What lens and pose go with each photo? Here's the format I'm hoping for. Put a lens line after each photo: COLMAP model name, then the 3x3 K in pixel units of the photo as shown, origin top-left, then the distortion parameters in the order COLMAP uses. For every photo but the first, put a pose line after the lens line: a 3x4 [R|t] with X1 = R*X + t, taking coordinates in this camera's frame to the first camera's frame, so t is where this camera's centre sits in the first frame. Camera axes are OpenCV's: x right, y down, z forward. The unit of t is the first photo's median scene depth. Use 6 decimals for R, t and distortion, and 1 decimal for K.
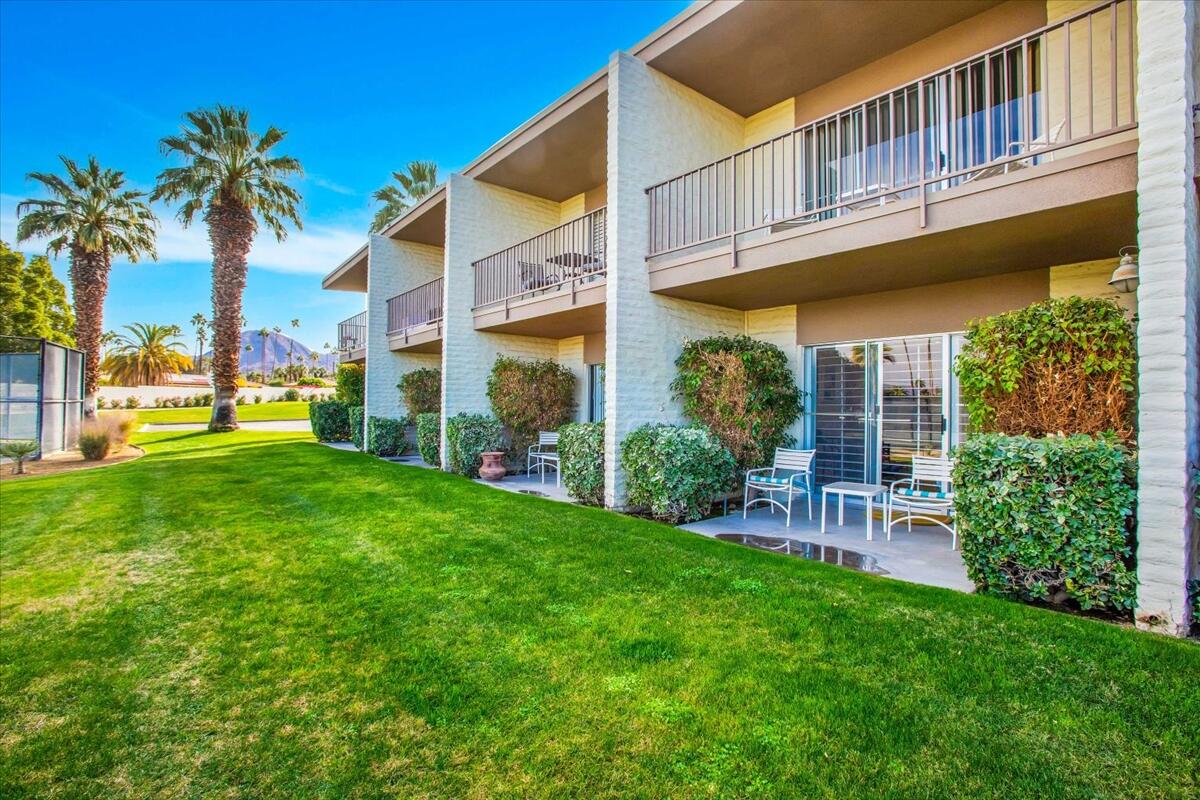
lens RADIAL K [[558.5, 0, 600.0], [0, 558.5, 400.0], [0, 0, 1]] dist [-0.080760, 0.028375]
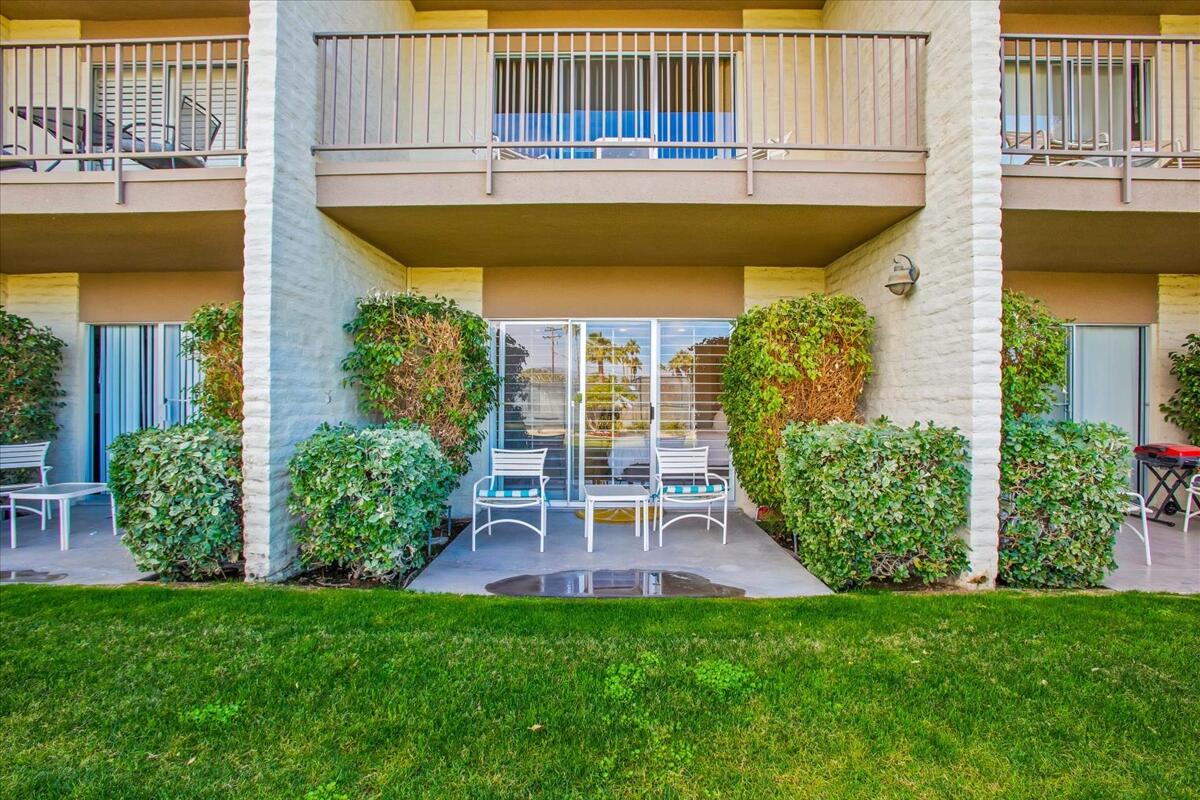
lens RADIAL K [[558.5, 0, 600.0], [0, 558.5, 400.0], [0, 0, 1]] dist [-0.080760, 0.028375]
pose [[0.646374, -0.011824, 0.762929, -0.169908], [-0.006367, 0.999762, 0.020888, 0.001826], [-0.762994, -0.018360, 0.646144, 0.388416]]
